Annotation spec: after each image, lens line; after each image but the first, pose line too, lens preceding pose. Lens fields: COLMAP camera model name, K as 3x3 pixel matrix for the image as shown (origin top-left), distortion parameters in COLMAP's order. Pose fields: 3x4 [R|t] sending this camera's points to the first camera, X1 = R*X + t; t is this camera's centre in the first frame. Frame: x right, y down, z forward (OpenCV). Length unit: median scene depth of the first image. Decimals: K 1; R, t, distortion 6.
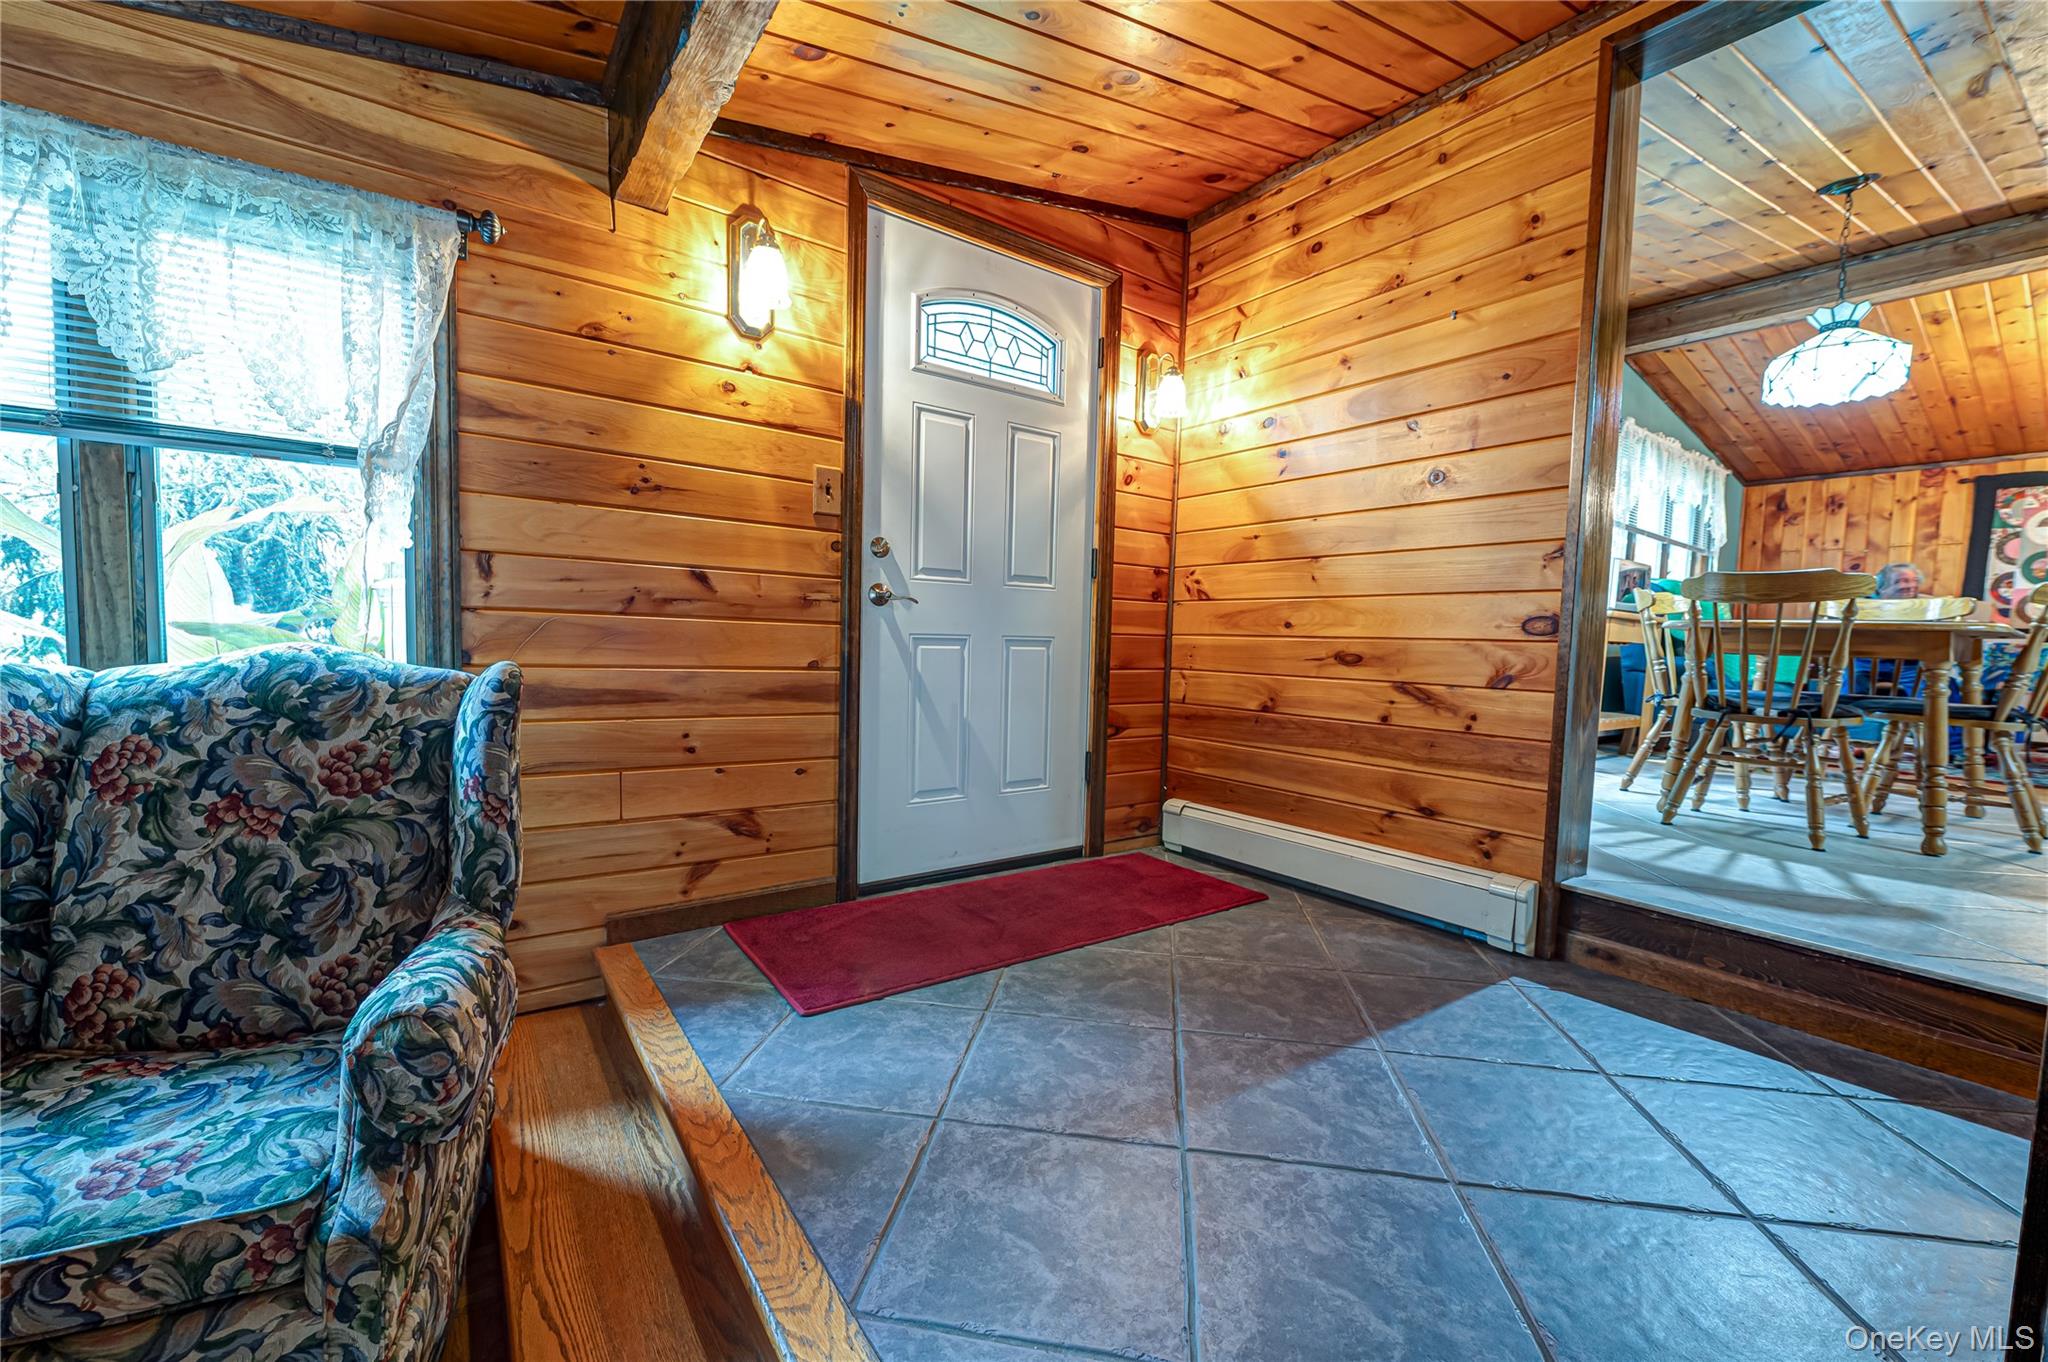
lens RADIAL K [[814.6, 0, 1017.1], [0, 814.6, 688.7], [0, 0, 1]] dist [-0.009179, -0.000459]
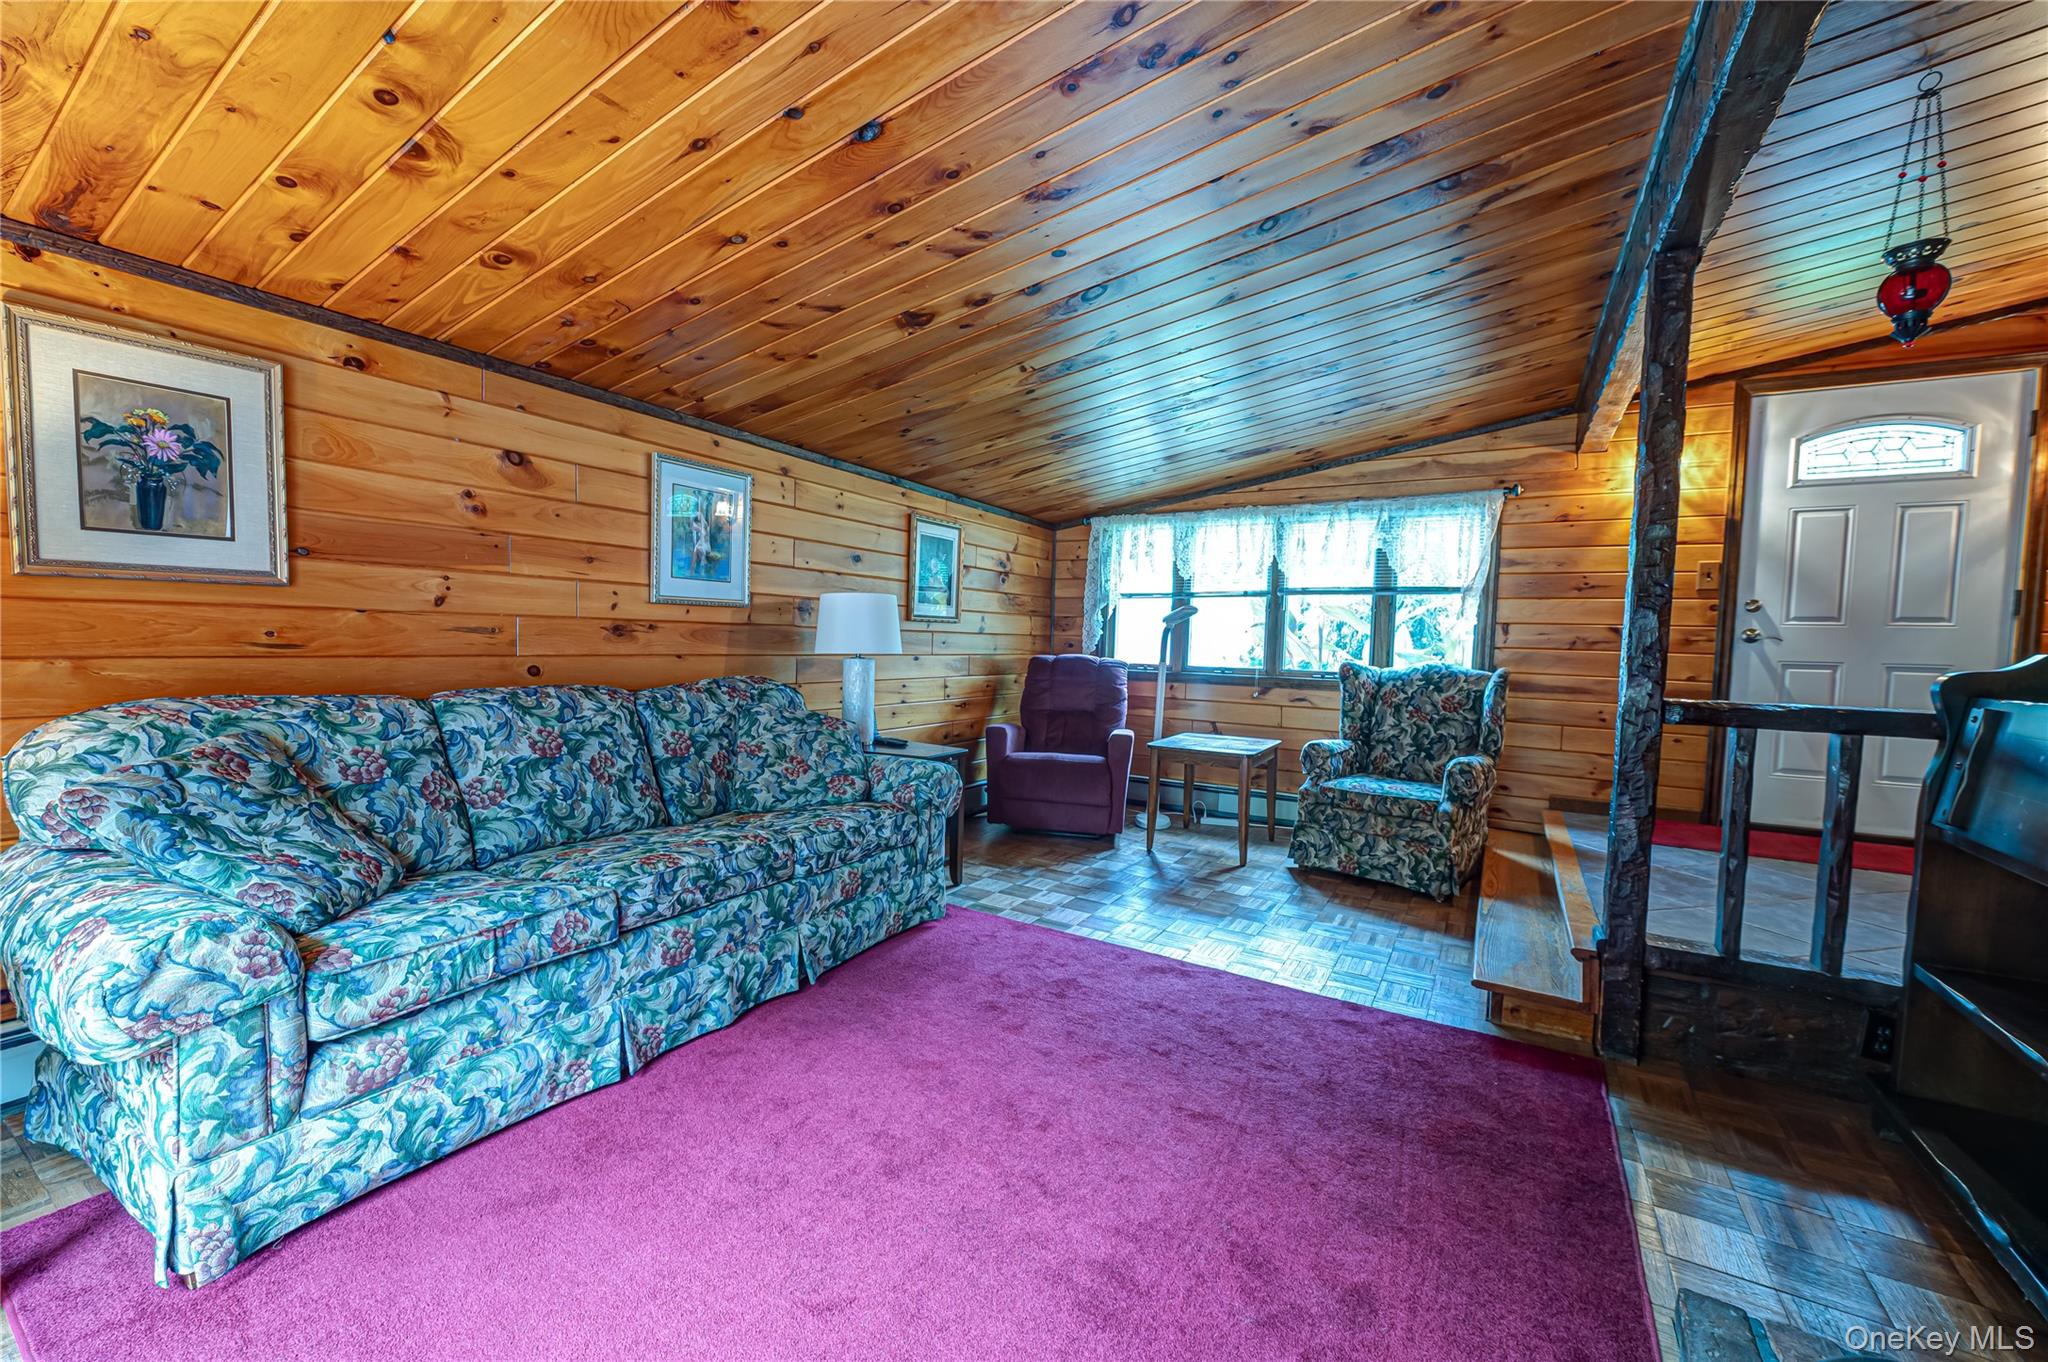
lens RADIAL K [[811.7, 0, 1018.7], [0, 811.7, 694.6], [0, 0, 1]] dist [-0.006189, -0.000344]
pose [[0.402004, 0.043479, -0.914605, 0.789494], [-0.073929, 0.997152, 0.014908, 0.088902], [0.912649, 0.061623, 0.404073, -1.035756]]
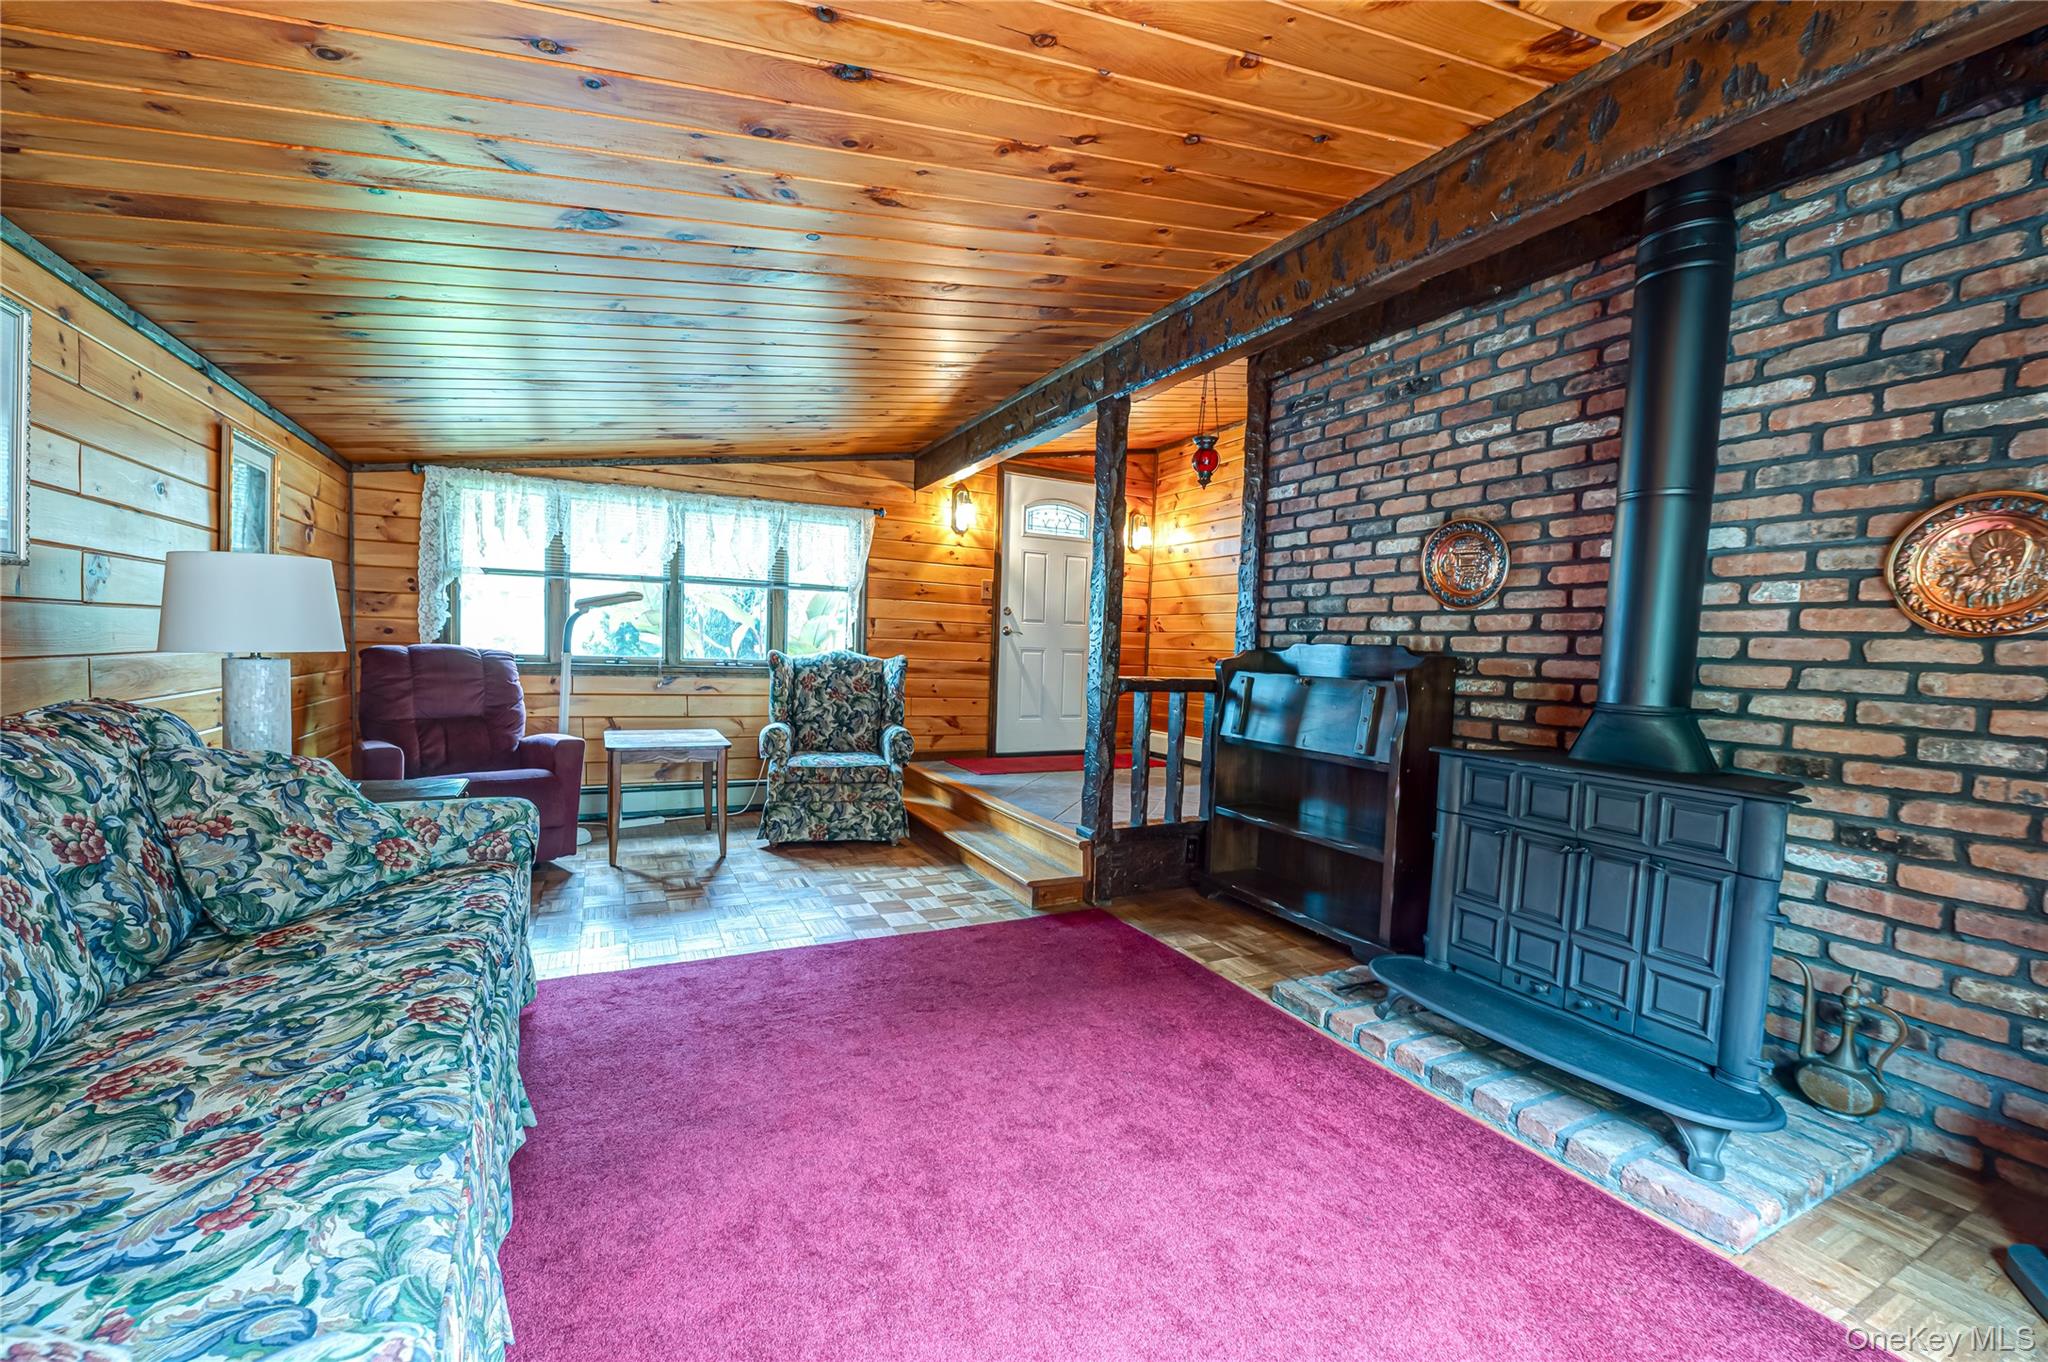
lens RADIAL K [[811.7, 0, 1018.7], [0, 811.7, 694.6], [0, 0, 1]] dist [-0.006189, -0.000344]
pose [[0.989588, 0.014951, -0.143151, 0.239268], [-0.016196, 0.999840, -0.007538, 0.101201], [0.143015, 0.009778, 0.989672, -1.544566]]
